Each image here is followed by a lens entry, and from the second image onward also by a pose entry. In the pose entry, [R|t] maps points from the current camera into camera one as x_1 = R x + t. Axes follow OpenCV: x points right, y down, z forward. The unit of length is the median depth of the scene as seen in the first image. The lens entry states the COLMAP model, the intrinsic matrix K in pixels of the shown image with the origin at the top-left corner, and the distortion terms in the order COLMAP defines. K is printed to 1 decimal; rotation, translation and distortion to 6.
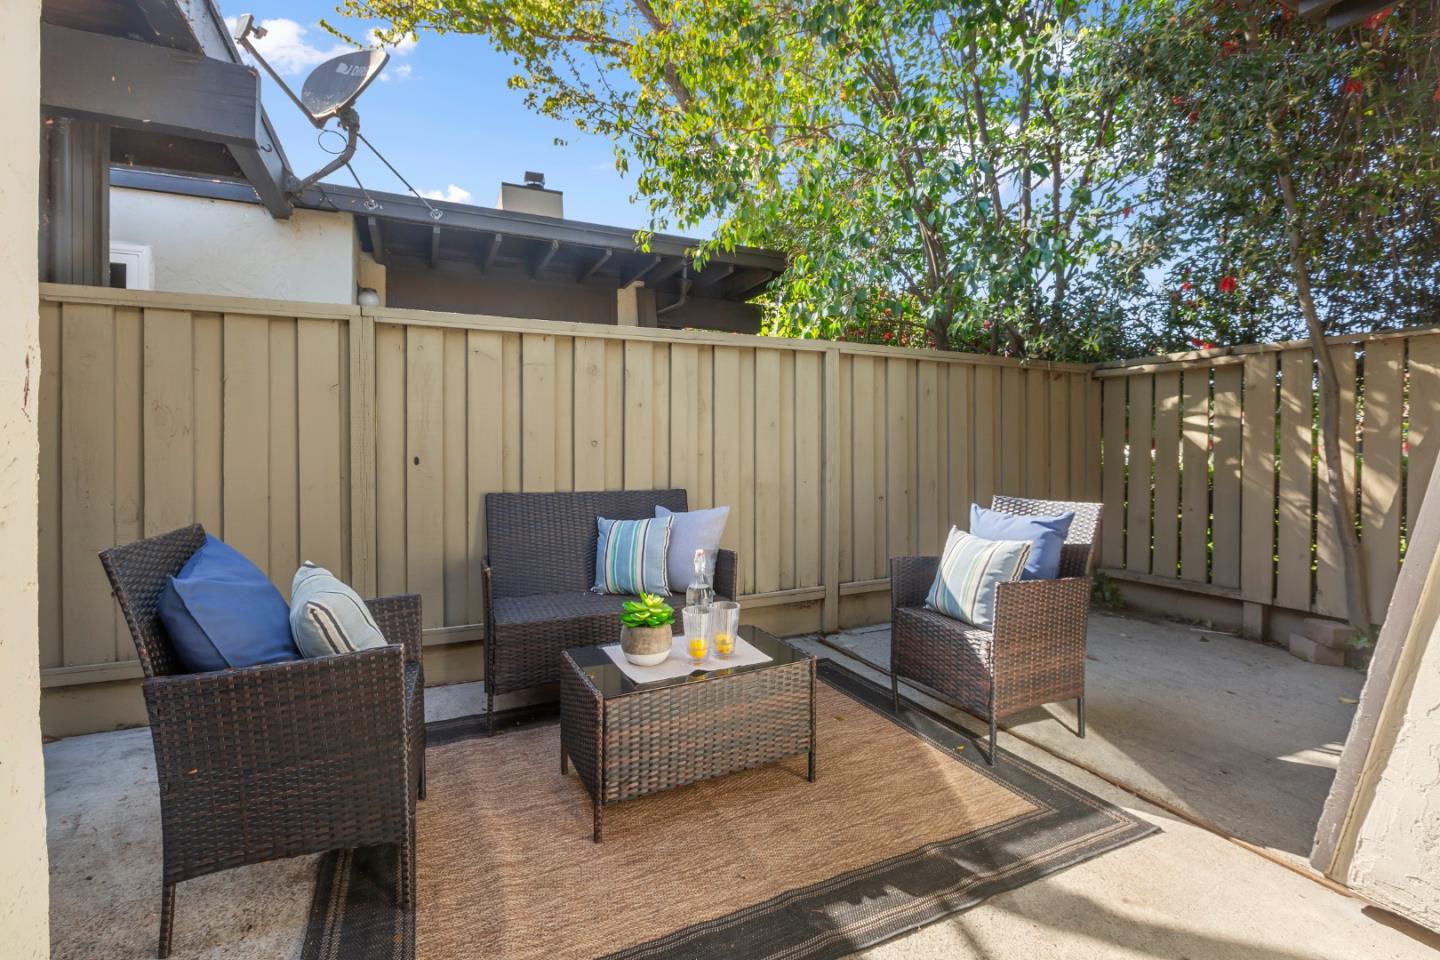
lens RADIAL K [[657.3, 0, 709.9], [0, 657.3, 452.1], [0, 0, 1]] dist [-0.004864, -0.000576]
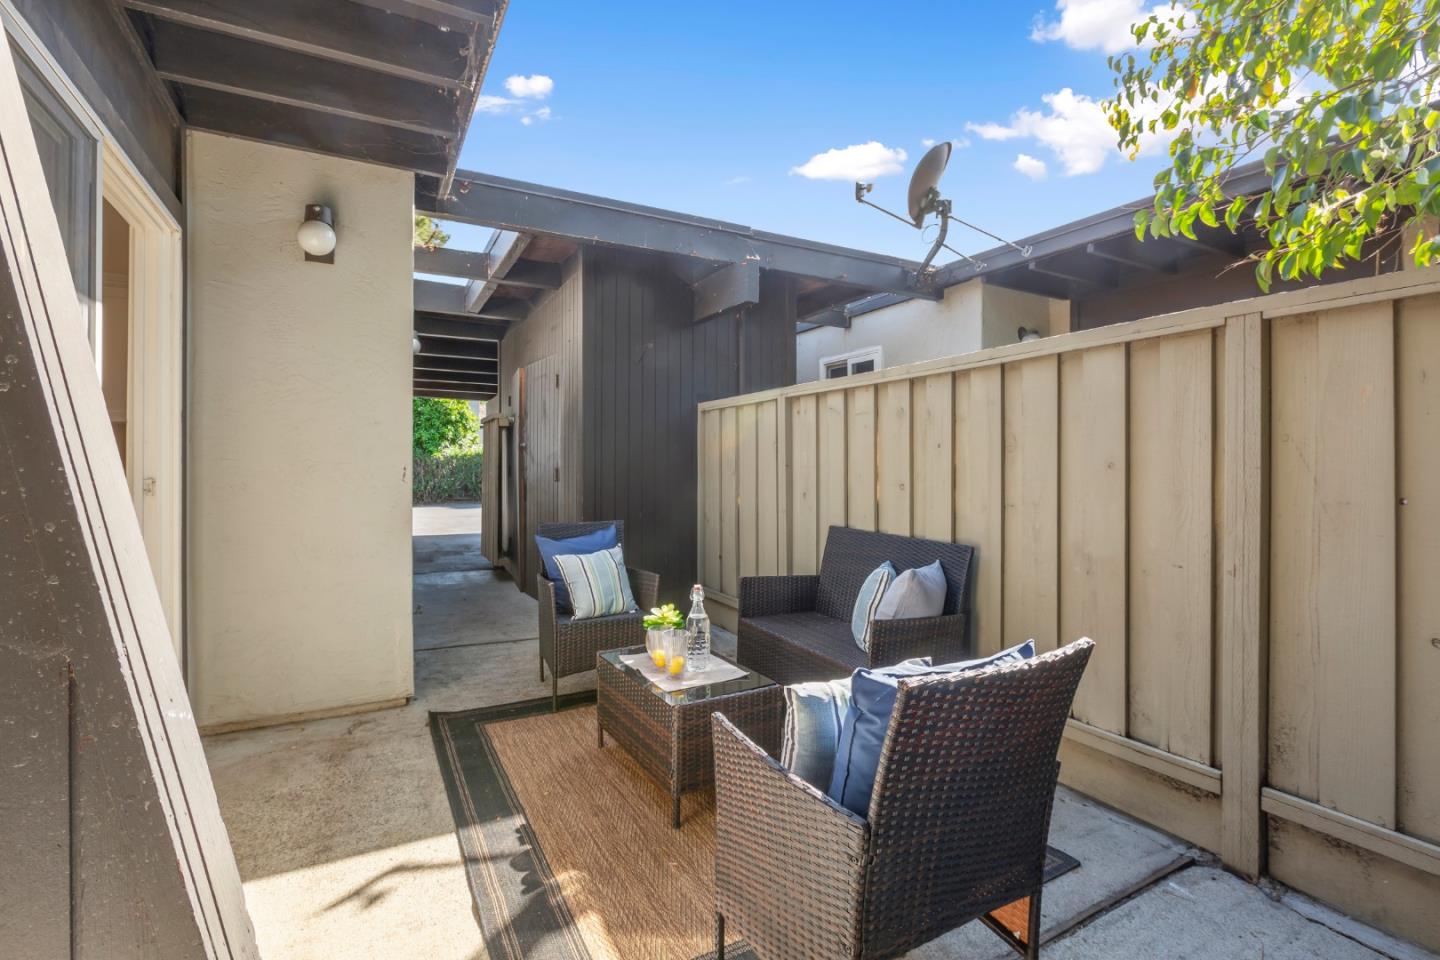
lens RADIAL K [[647.5, 0, 711.8], [0, 647.5, 474.5], [0, 0, 1]] dist [-0.004690, -0.000190]
pose [[0.057937, 0.002735, -0.998316, 0.601772], [-0.007762, 0.999967, 0.002289, -0.022066], [0.998290, 0.007617, 0.057957, 0.517690]]
